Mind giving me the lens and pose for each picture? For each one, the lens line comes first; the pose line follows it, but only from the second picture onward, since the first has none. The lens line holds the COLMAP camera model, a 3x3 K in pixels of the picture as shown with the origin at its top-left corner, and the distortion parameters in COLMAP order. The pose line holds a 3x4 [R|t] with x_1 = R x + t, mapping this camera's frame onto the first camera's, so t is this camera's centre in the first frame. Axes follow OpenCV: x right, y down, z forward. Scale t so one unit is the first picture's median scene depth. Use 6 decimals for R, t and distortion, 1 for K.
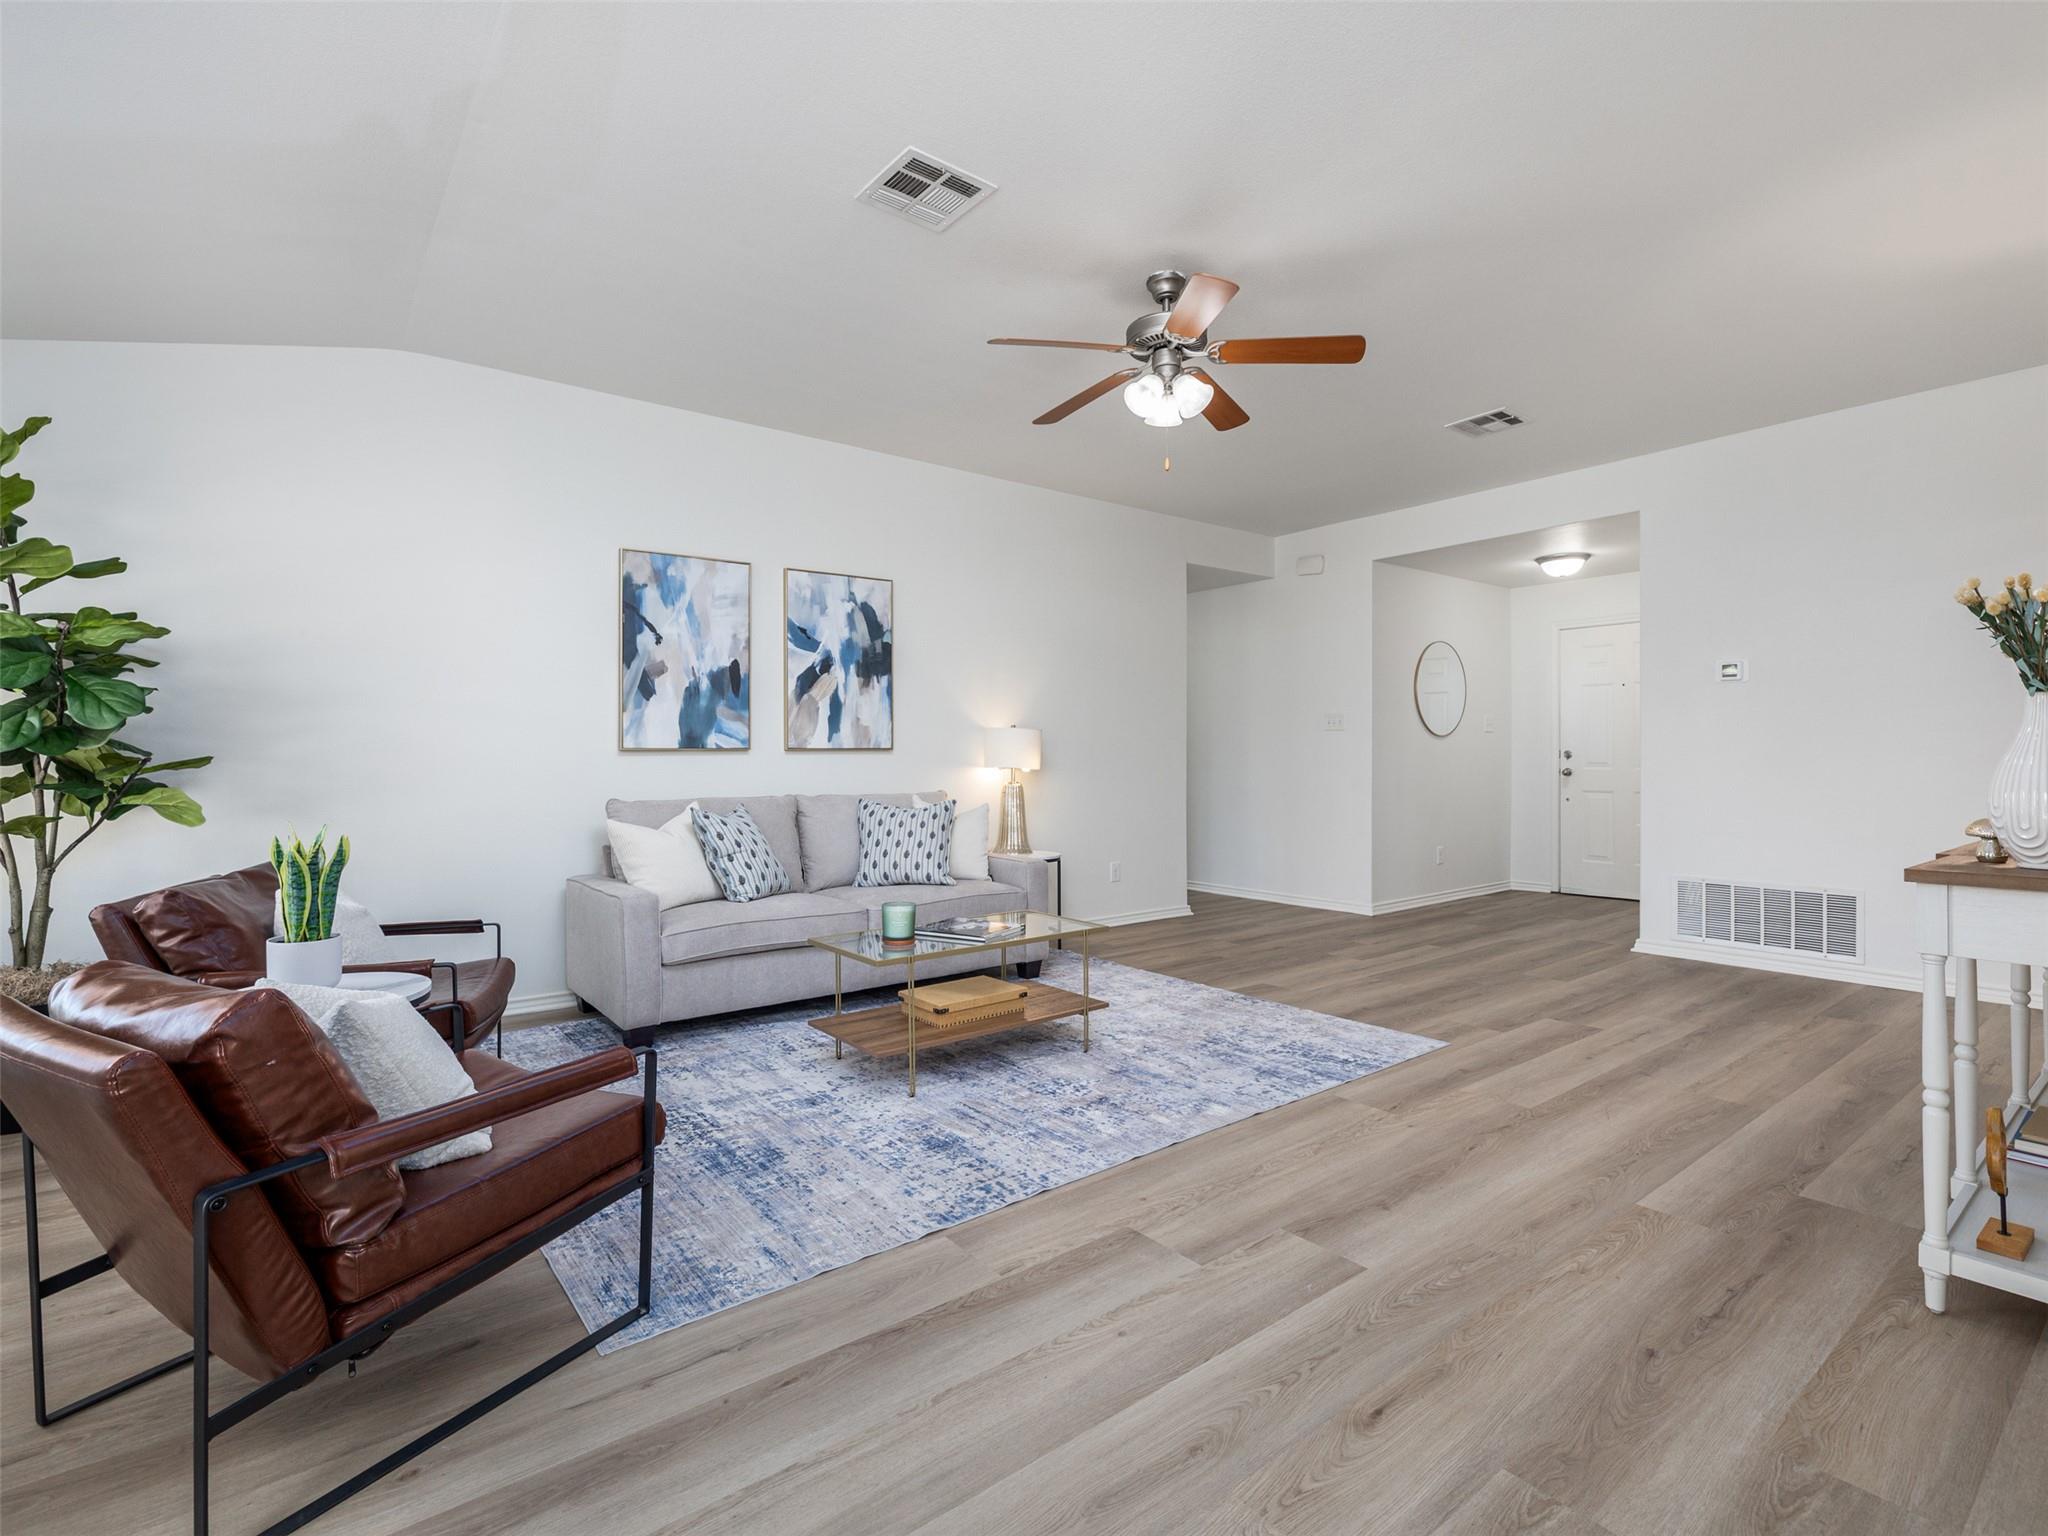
lens RADIAL K [[971.0, 0, 1021.6], [0, 971.0, 755.6], [0, 0, 1]] dist [-0.001397, 0.000131]
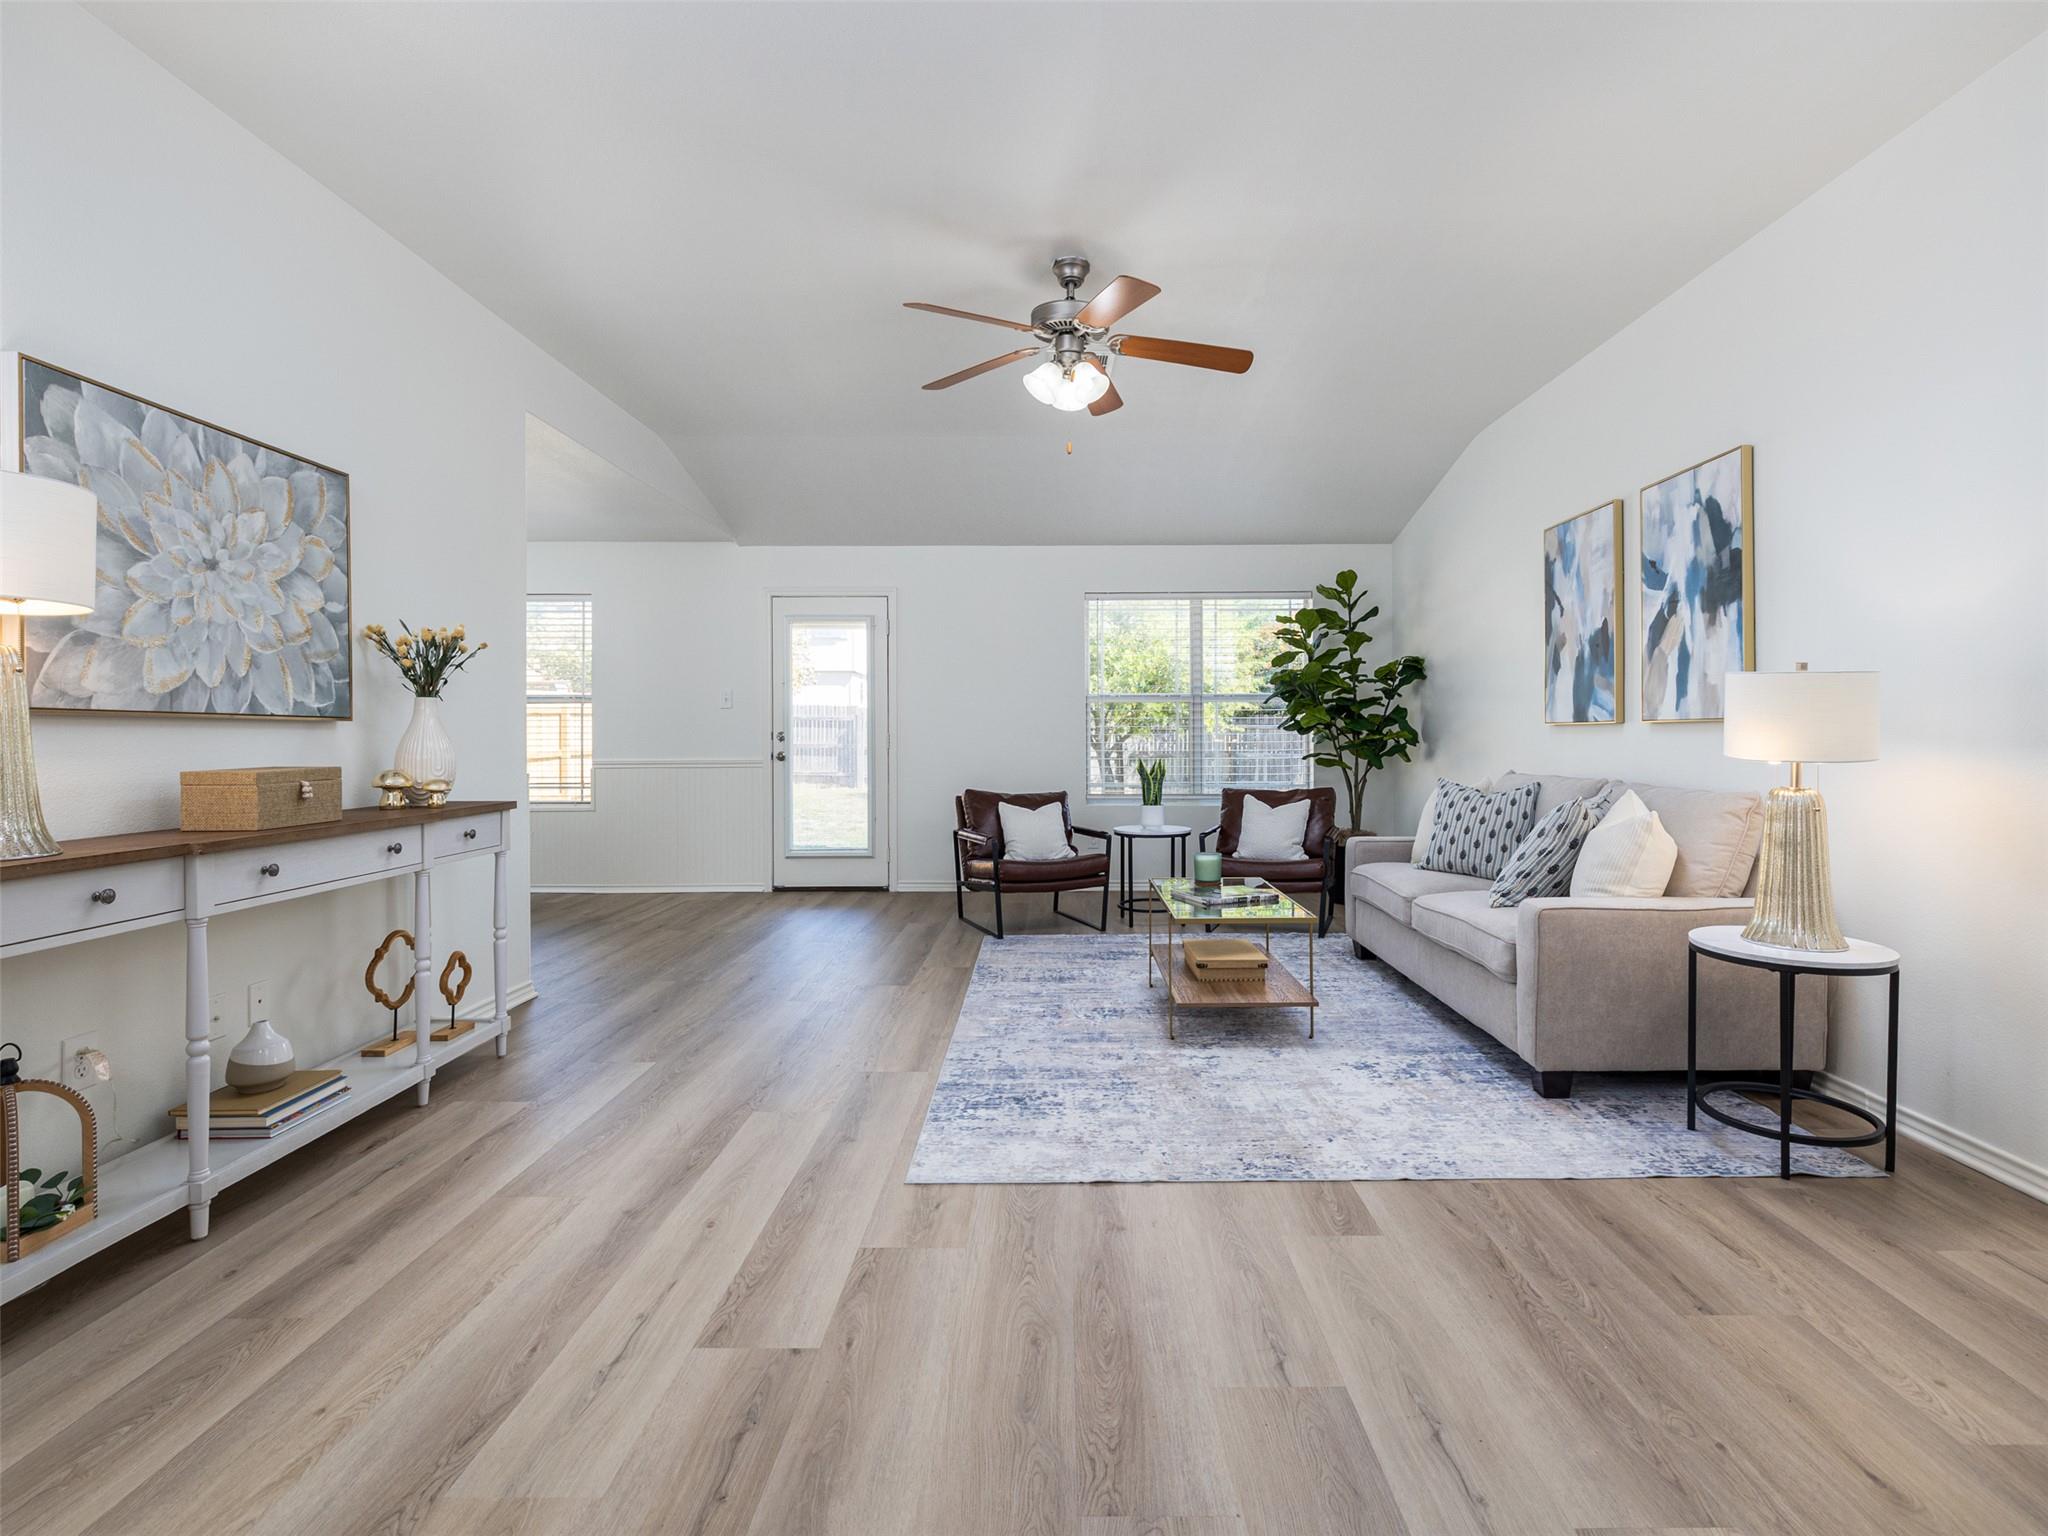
lens RADIAL K [[1021.7, 0, 1066.6], [0, 1021.7, 731.4], [0, 0, 1]] dist [0.002699, 0.000708]
pose [[-0.605212, 0.004149, -0.796054, 0.753092], [0.005197, 0.999986, 0.001261, -0.002571], [0.796048, -0.003374, -0.605225, 1.230551]]
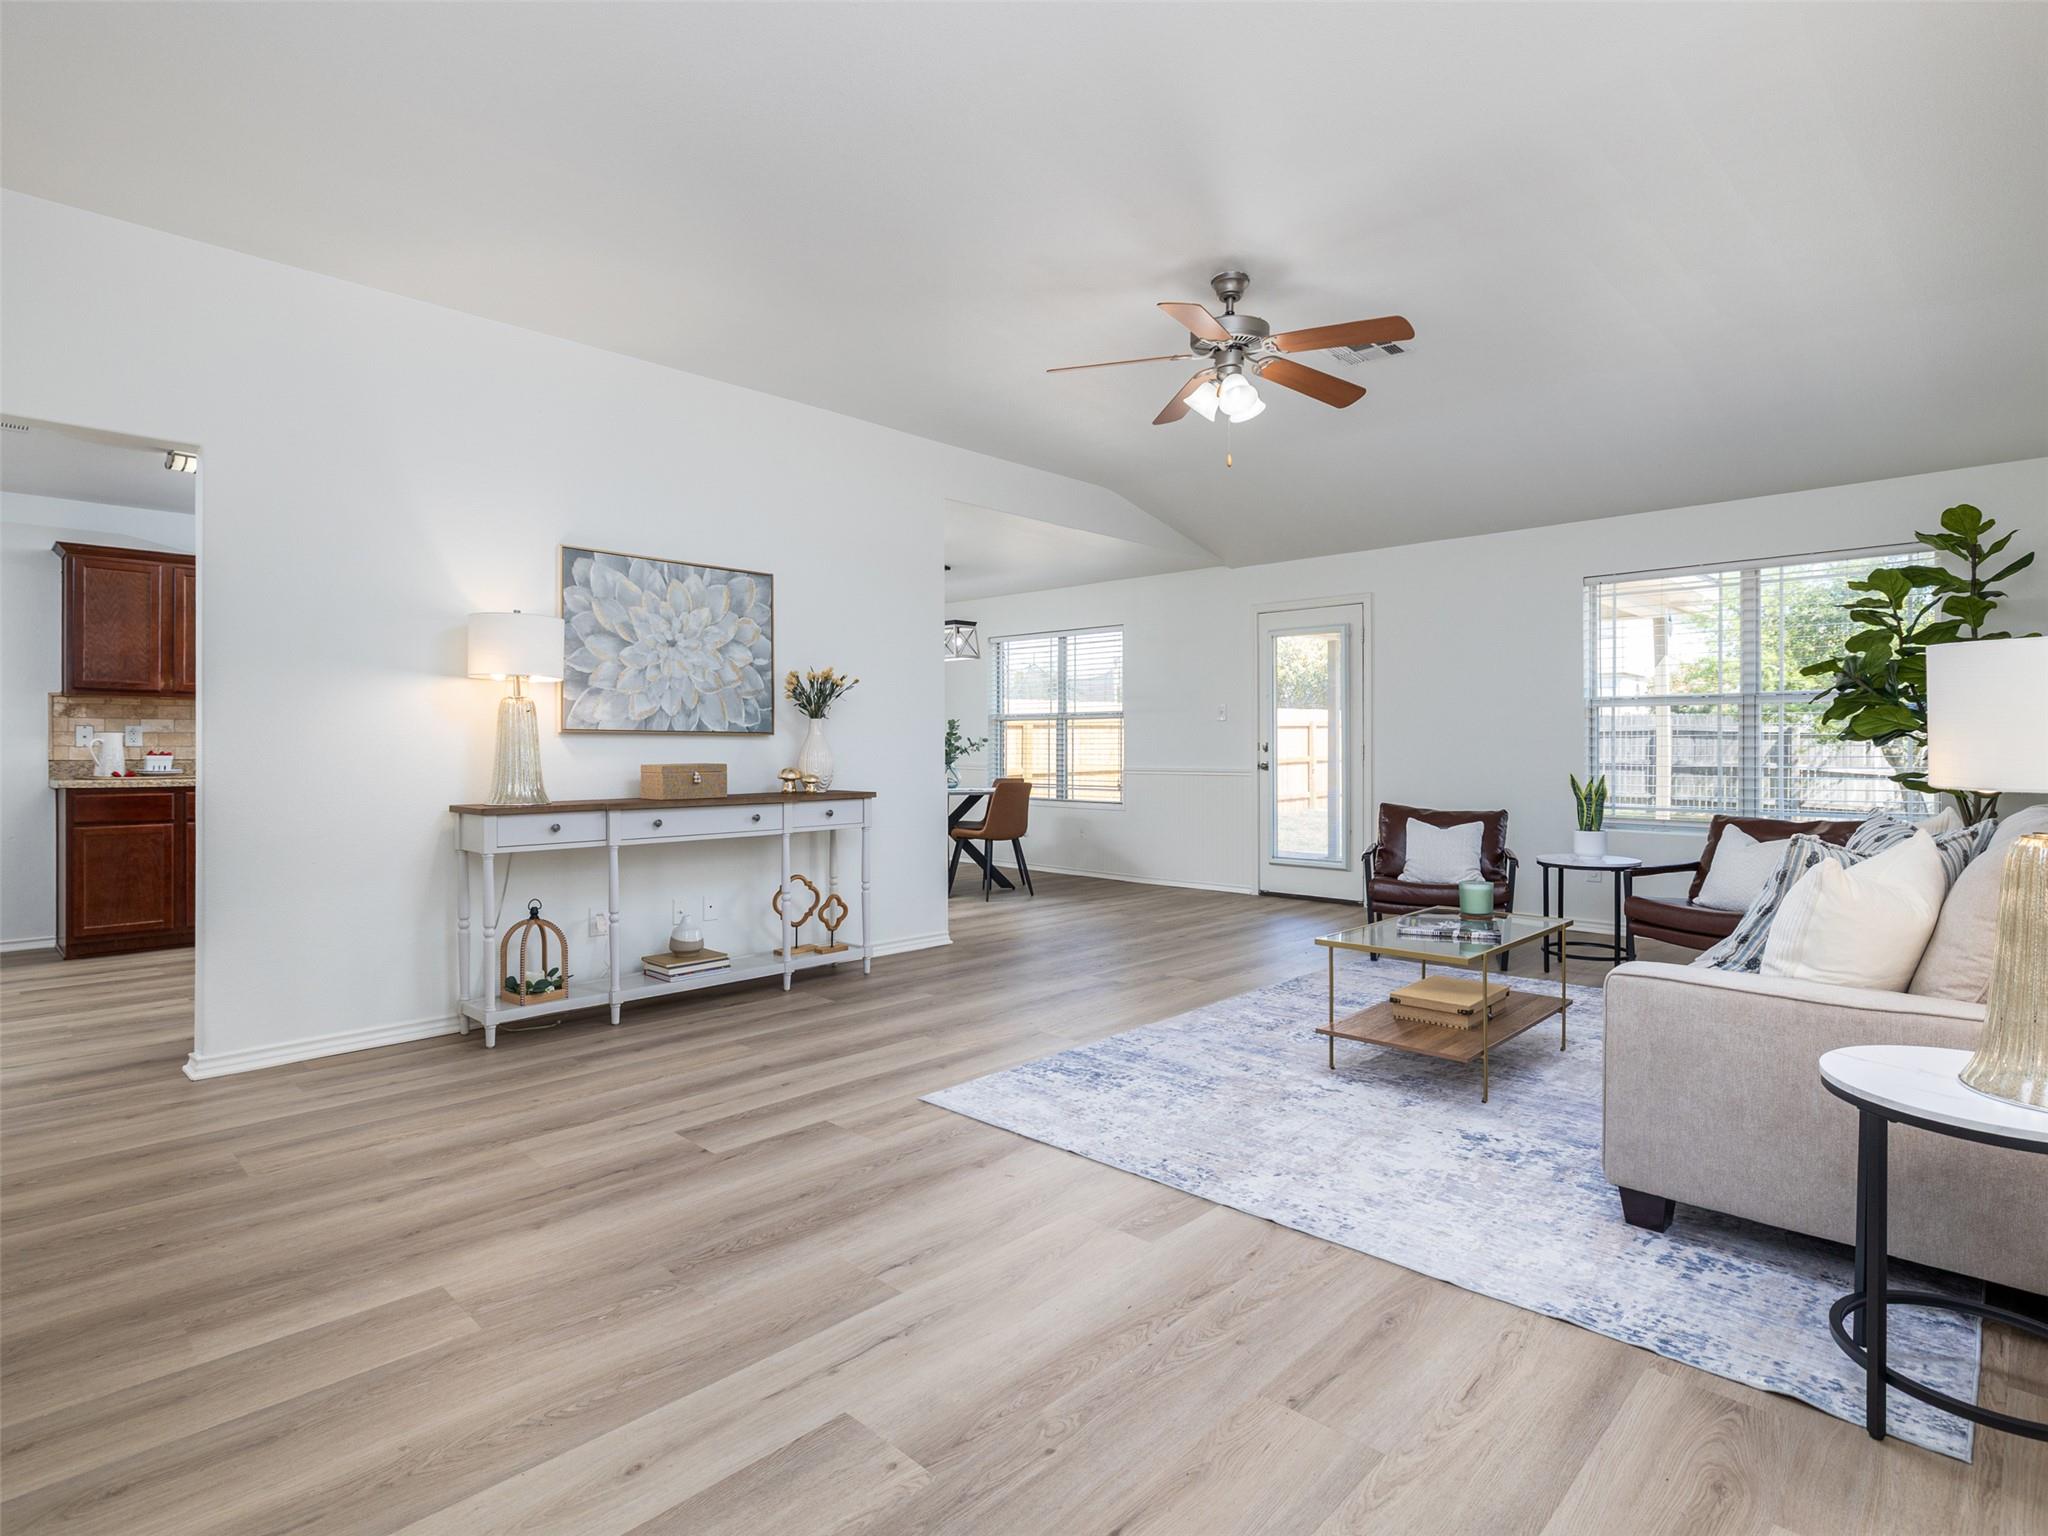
lens RADIAL K [[1059.5, 0, 1022.2], [0, 1059.5, 753.5], [0, 0, 1]] dist [-0.005673, -0.000523]
pose [[-0.989074, 0.005823, -0.147306, 0.399230], [0.004814, 0.999962, 0.007201, 0.001188], [0.147342, 0.006413, -0.989065, 1.553434]]
